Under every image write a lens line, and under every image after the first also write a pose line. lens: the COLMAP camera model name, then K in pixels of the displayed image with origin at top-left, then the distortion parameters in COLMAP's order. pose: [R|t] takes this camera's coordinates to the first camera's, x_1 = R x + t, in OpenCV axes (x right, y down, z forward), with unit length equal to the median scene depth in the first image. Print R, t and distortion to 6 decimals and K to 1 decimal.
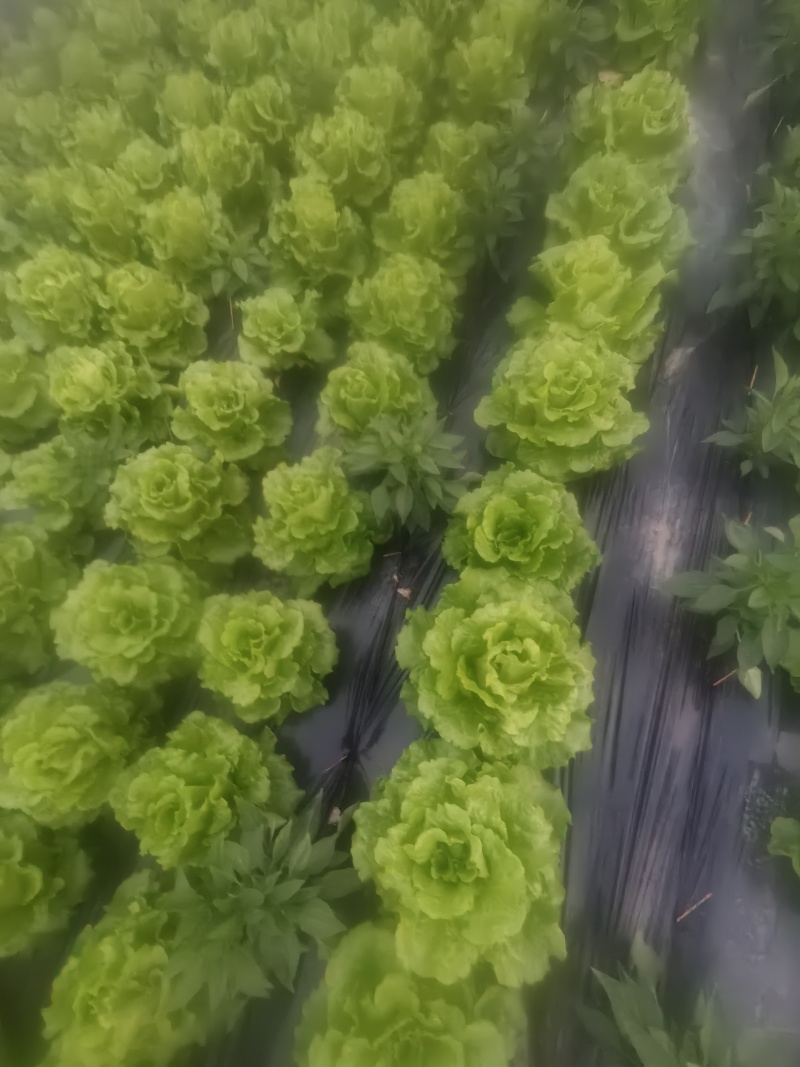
lens RADIAL K [[510.1, 0, 393.1], [0, 510.1, 533.2], [0, 0, 1]] dist [-0.006503, -0.001399]
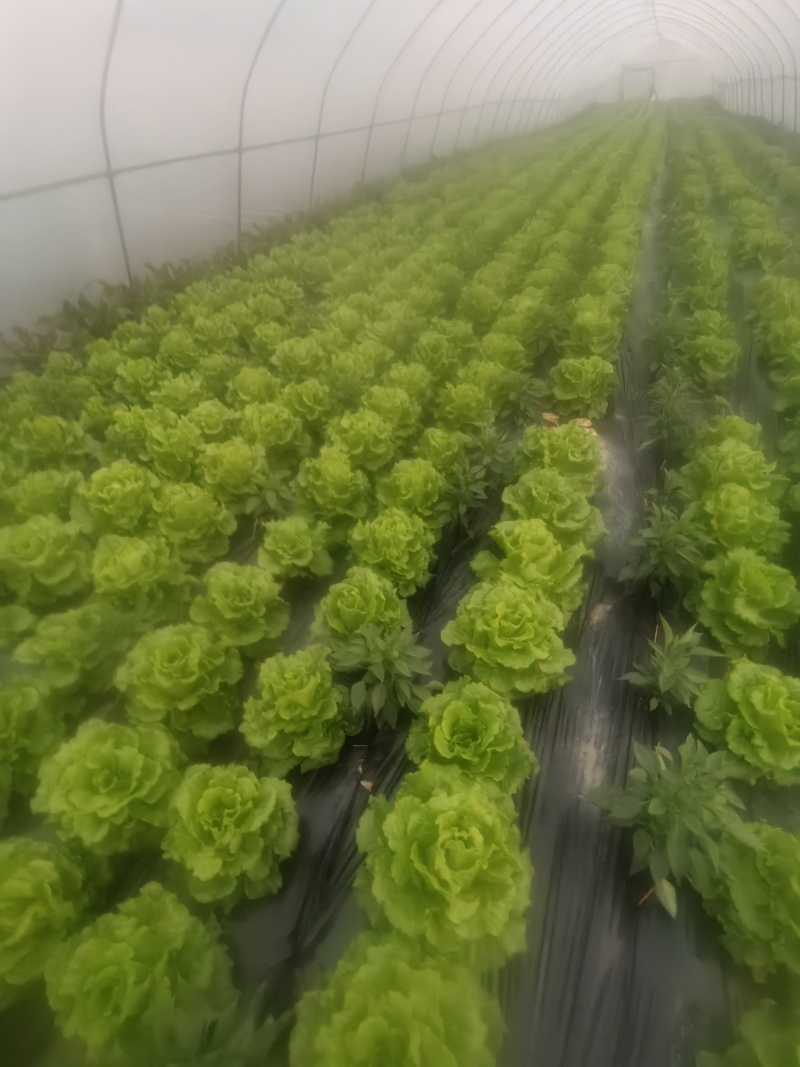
lens RADIAL K [[510.1, 0, 393.1], [0, 510.1, 533.2], [0, 0, 1]] dist [-0.006503, -0.001399]
pose [[0.989077, 0.141073, 0.042720, -0.045688], [-0.111754, 0.906685, -0.406735, 0.065283], [-0.096113, 0.397518, 0.912547, -0.228871]]
